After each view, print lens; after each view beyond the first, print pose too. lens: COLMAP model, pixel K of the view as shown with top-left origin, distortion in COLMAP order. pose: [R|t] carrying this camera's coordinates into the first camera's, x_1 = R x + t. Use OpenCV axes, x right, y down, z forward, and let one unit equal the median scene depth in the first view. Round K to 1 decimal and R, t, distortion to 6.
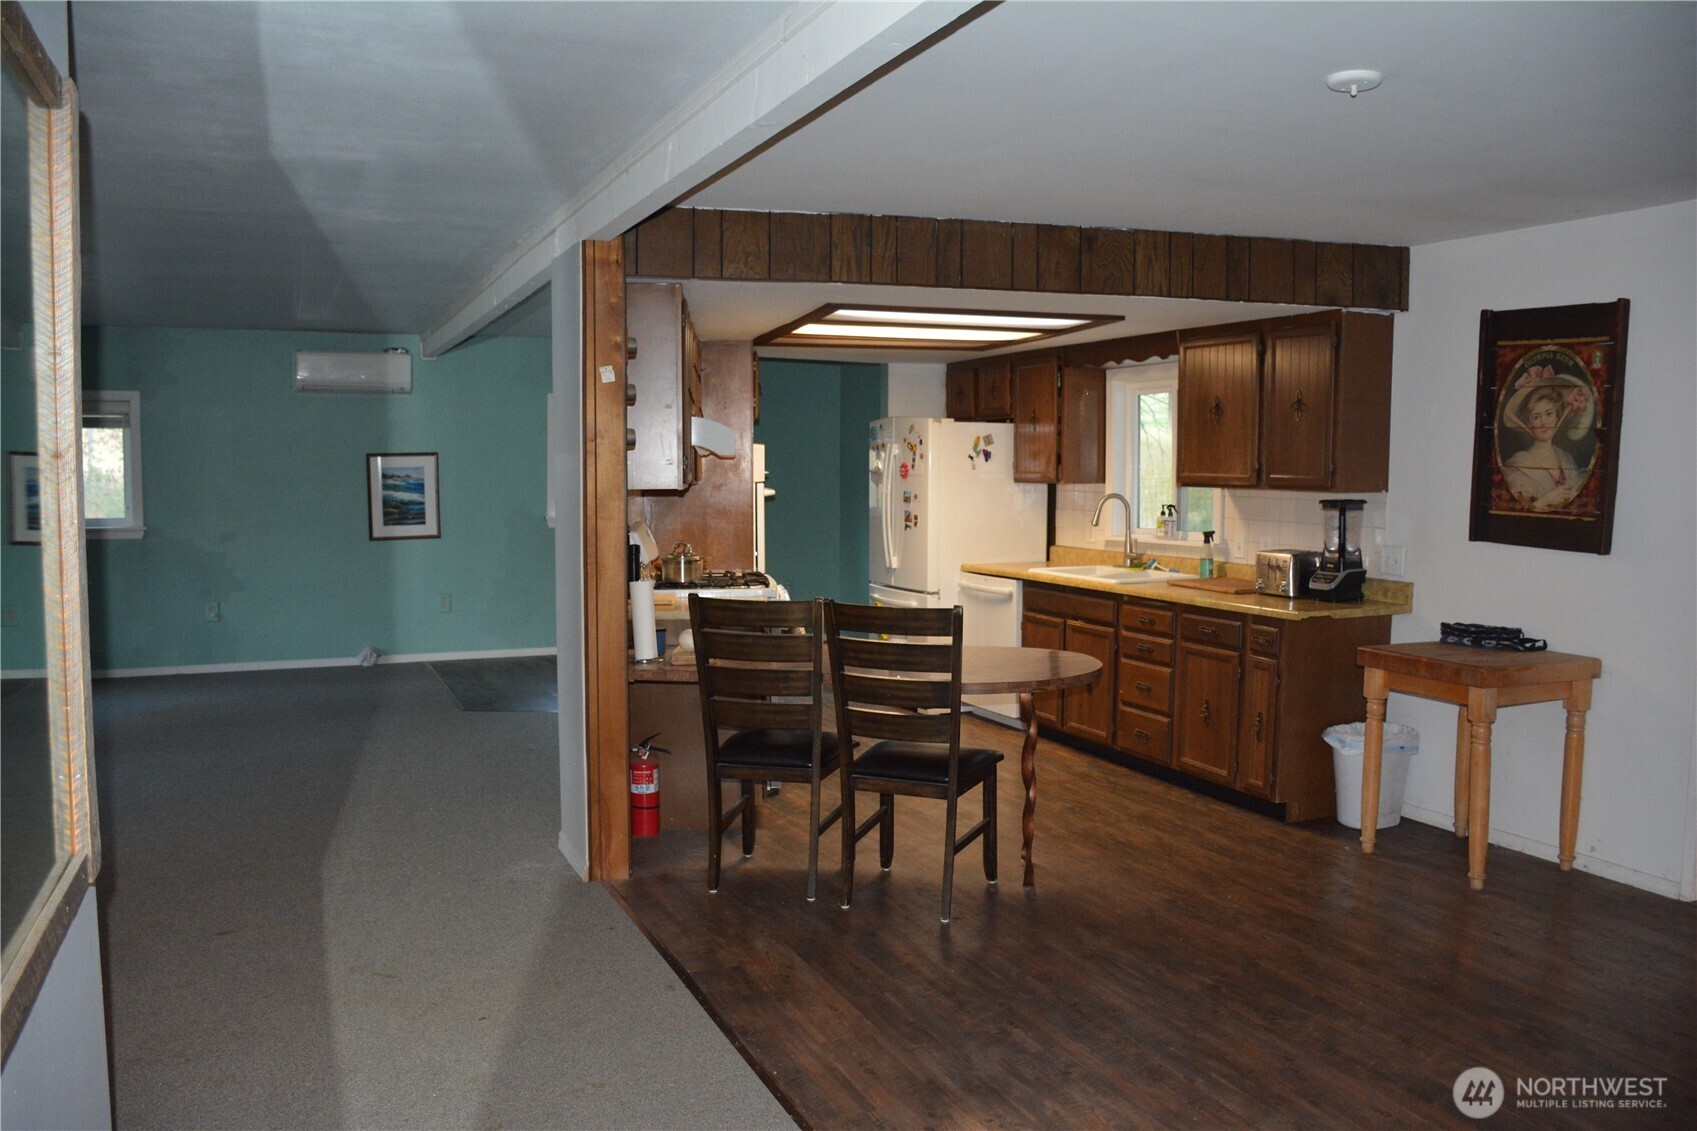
lens RADIAL K [[1368.6, 0, 842.2], [0, 1368.6, 570.0], [0, 0, 1]] dist [-0.128690, 0.110513]
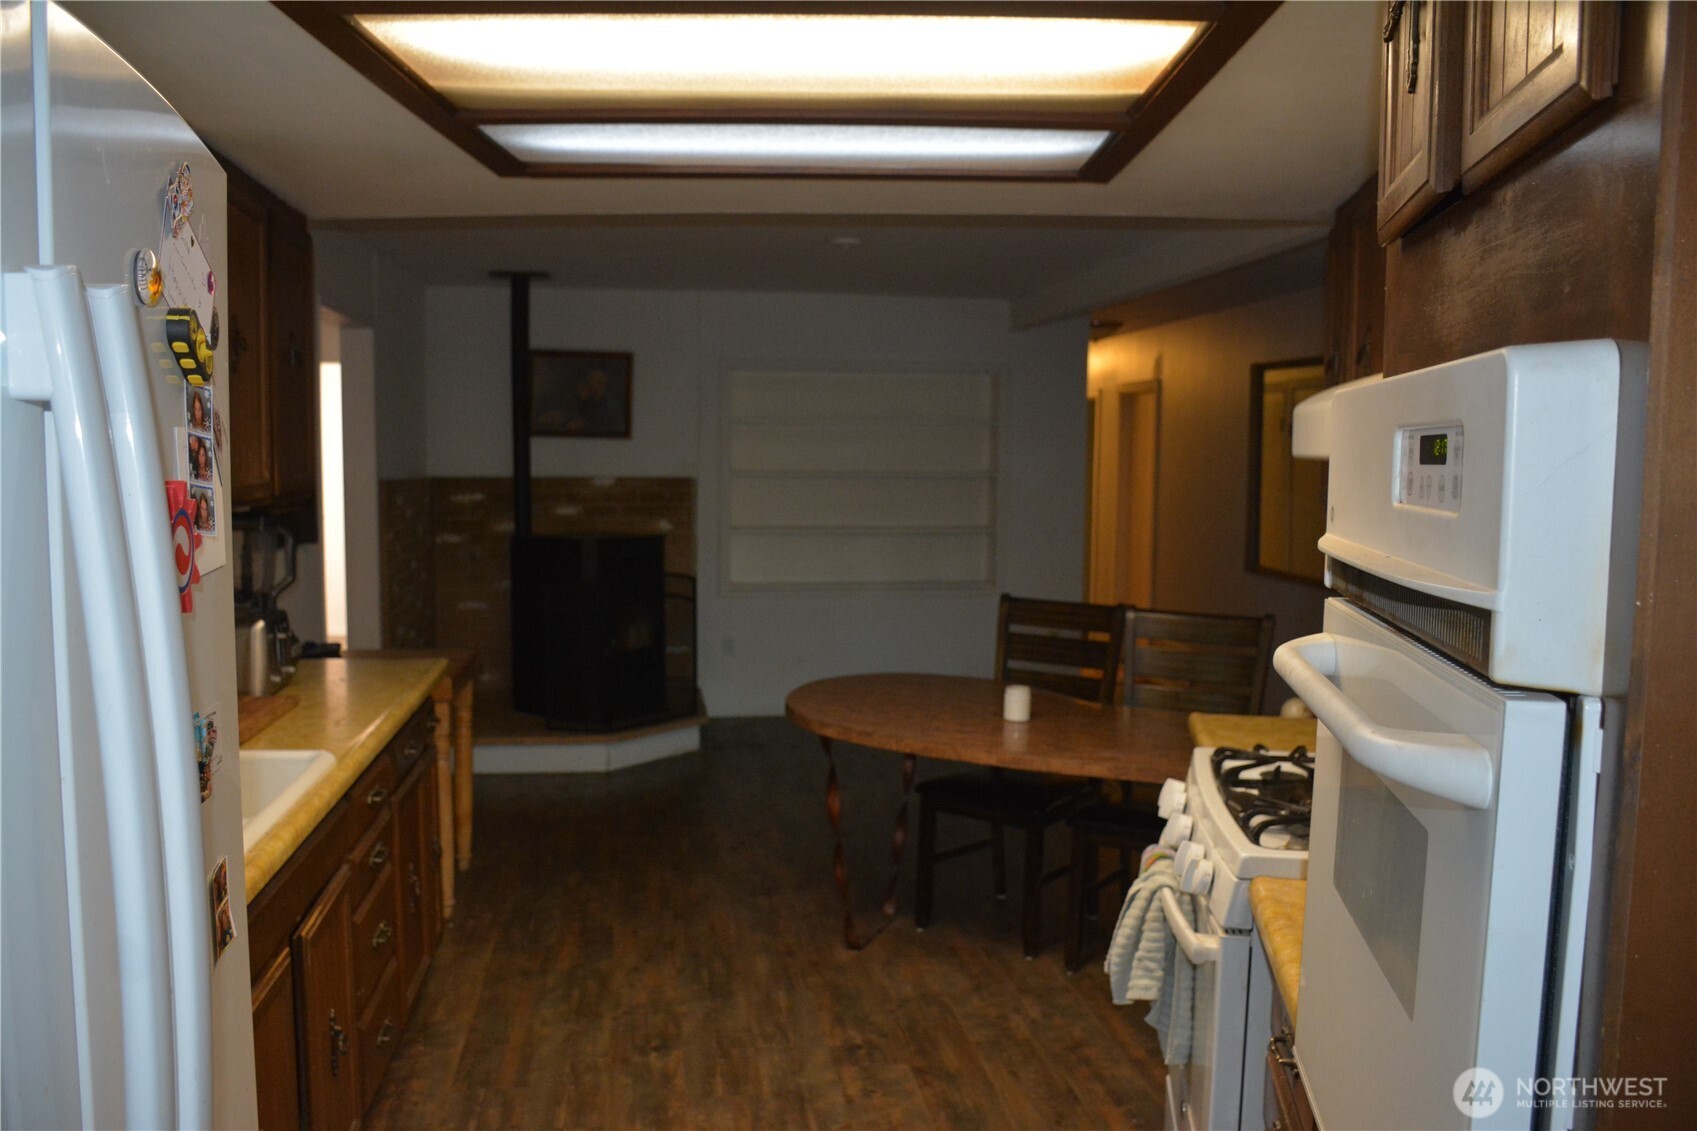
lens RADIAL K [[1368.6, 0, 842.2], [0, 1368.6, 570.0], [0, 0, 1]] dist [-0.128690, 0.110513]
pose [[-0.965240, -0.028114, 0.259848, -0.026318], [0.012826, 0.987905, 0.154529, -0.058591], [-0.261050, 0.152490, -0.953205, 0.764499]]
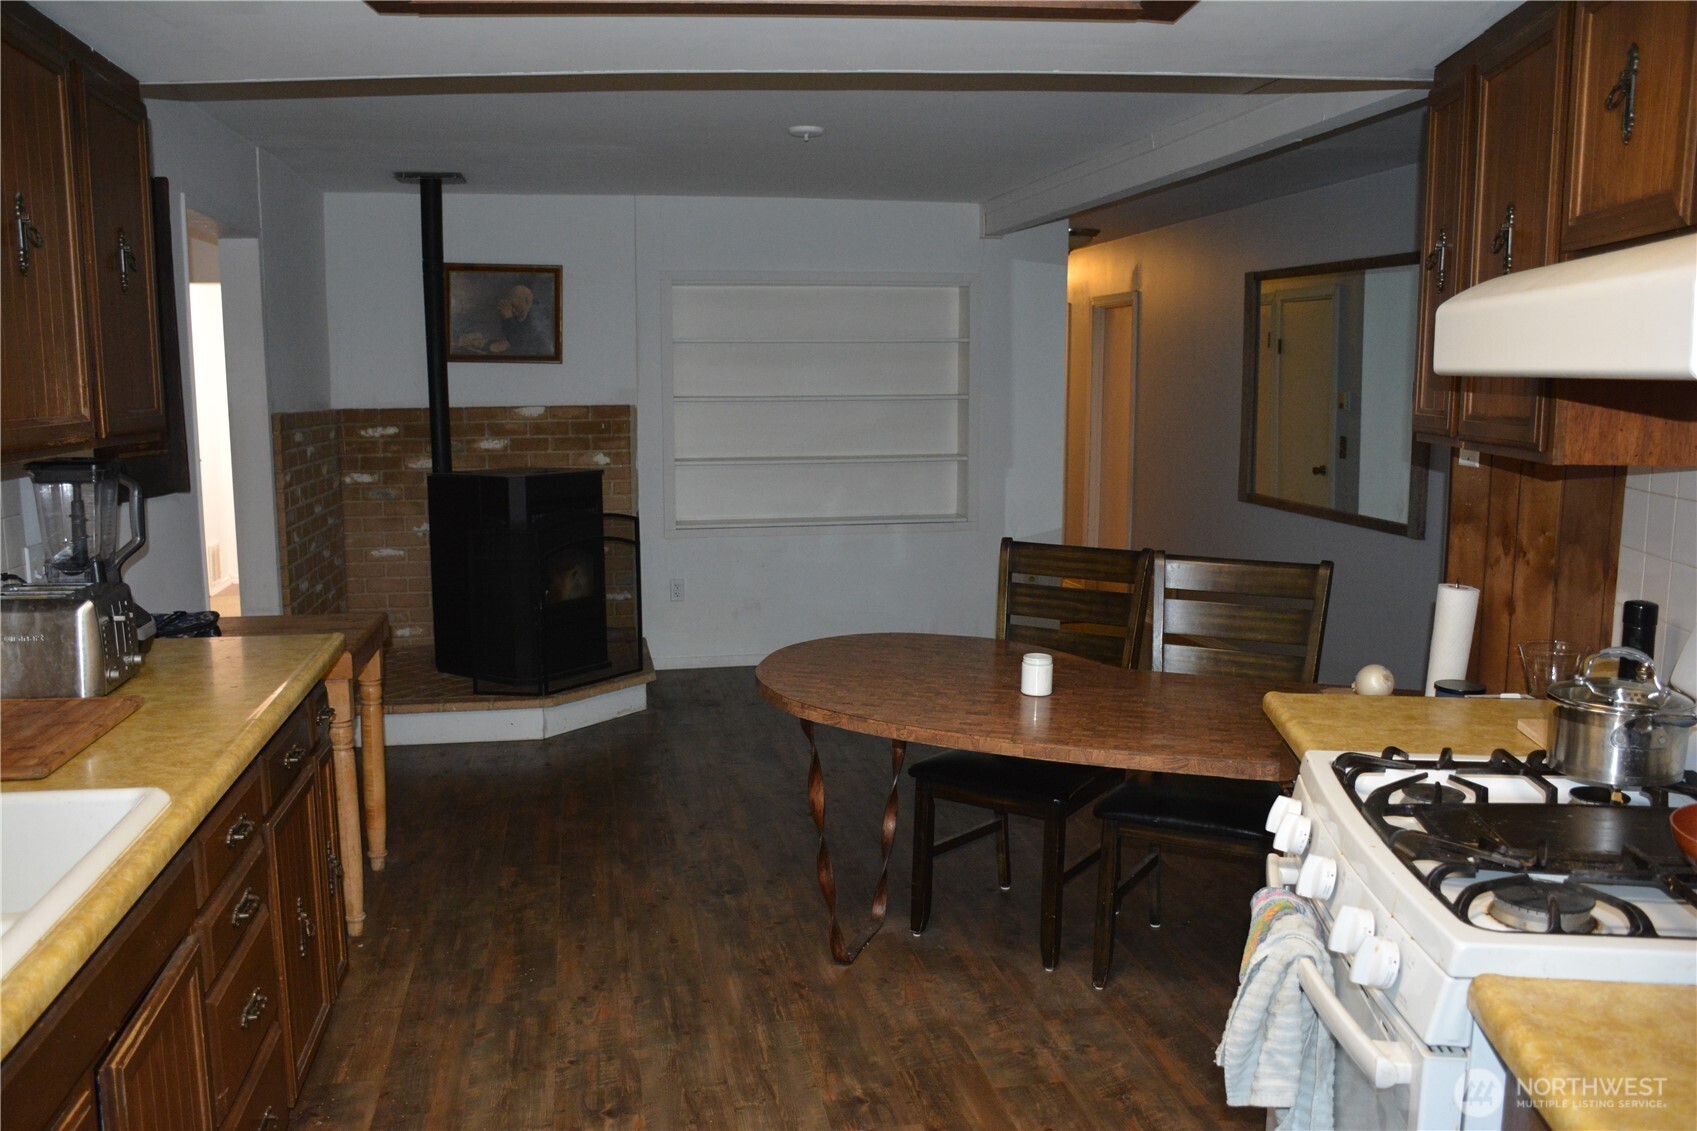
lens RADIAL K [[1368.6, 0, 842.2], [0, 1368.6, 570.0], [0, 0, 1]] dist [-0.128690, 0.110513]
pose [[-0.976676, -0.025153, 0.213240, -0.001755], [0.020625, 0.977532, 0.209775, -0.053917], [-0.213726, 0.209281, -0.954213, 0.708721]]
